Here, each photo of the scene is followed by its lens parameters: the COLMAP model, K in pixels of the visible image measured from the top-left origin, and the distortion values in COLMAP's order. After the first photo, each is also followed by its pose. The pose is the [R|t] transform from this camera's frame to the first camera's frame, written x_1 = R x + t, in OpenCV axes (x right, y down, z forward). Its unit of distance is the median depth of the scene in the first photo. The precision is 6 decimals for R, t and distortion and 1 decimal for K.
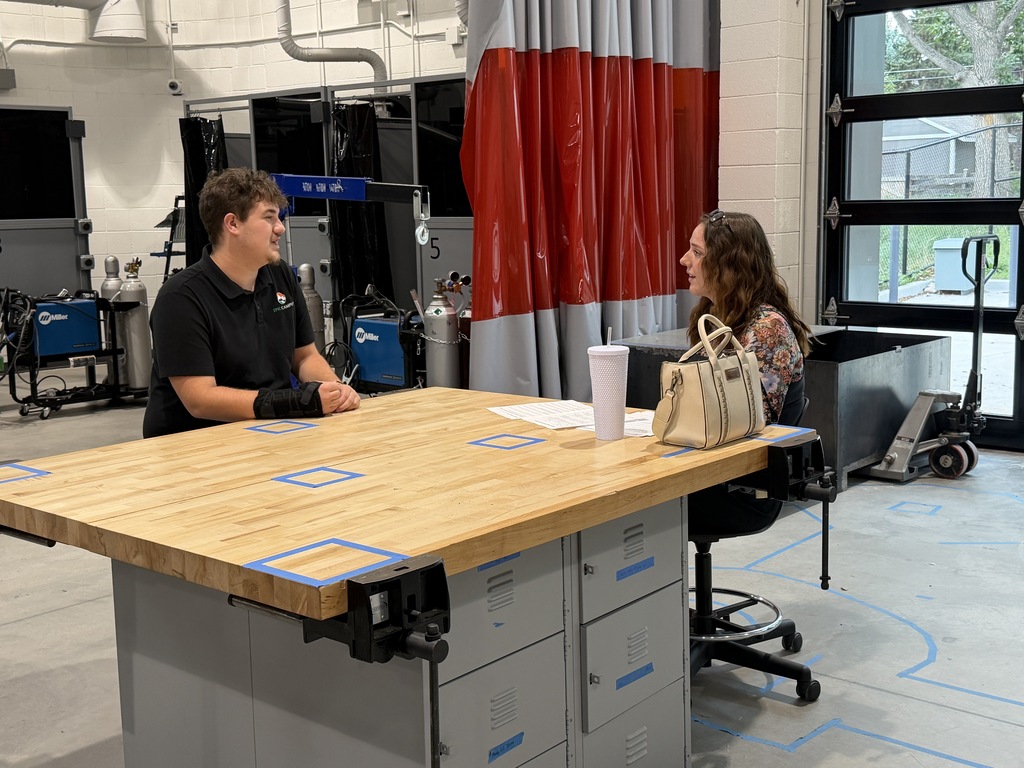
lens RADIAL K [[1267.3, 0, 512.2], [0, 1267.3, 384.8], [0, 0, 1]] dist [0.022457, 0.000000]
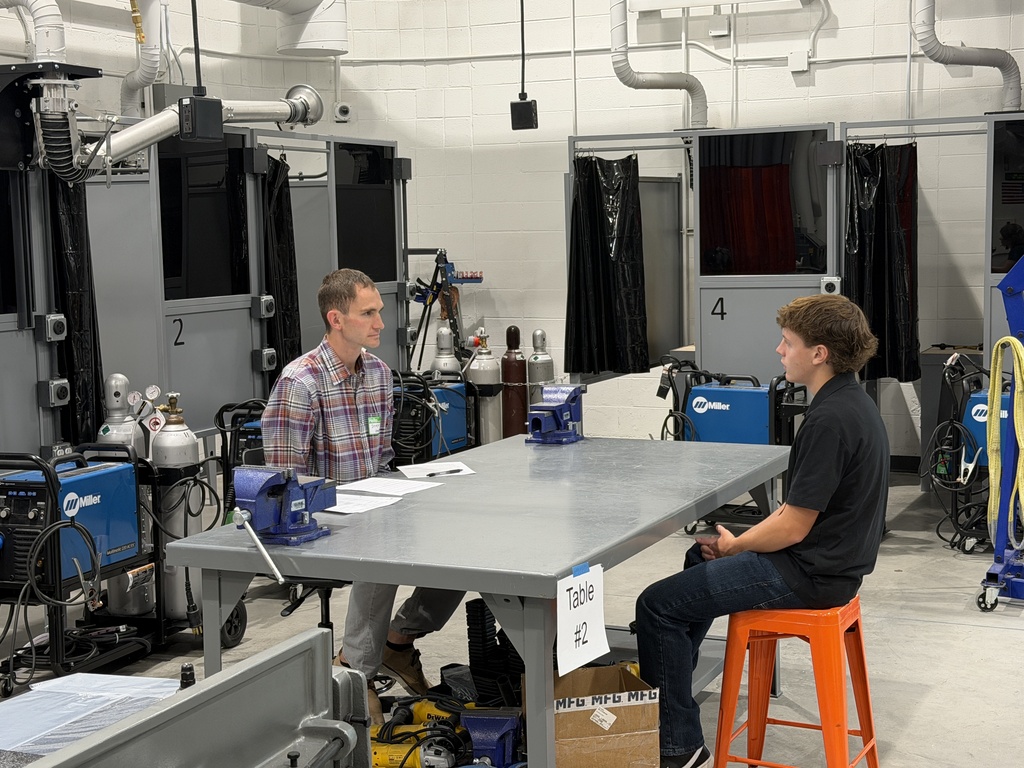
lens RADIAL K [[1590.8, 0, 512.6], [0, 1590.8, 383.4], [0, 0, 1]] dist [0.151132, 0.000000]
pose [[0.960119, -0.029408, 0.278040, -0.556083], [0.045136, 0.997712, -0.050334, -0.014485], [-0.275924, 0.060876, 0.959250, 0.034053]]
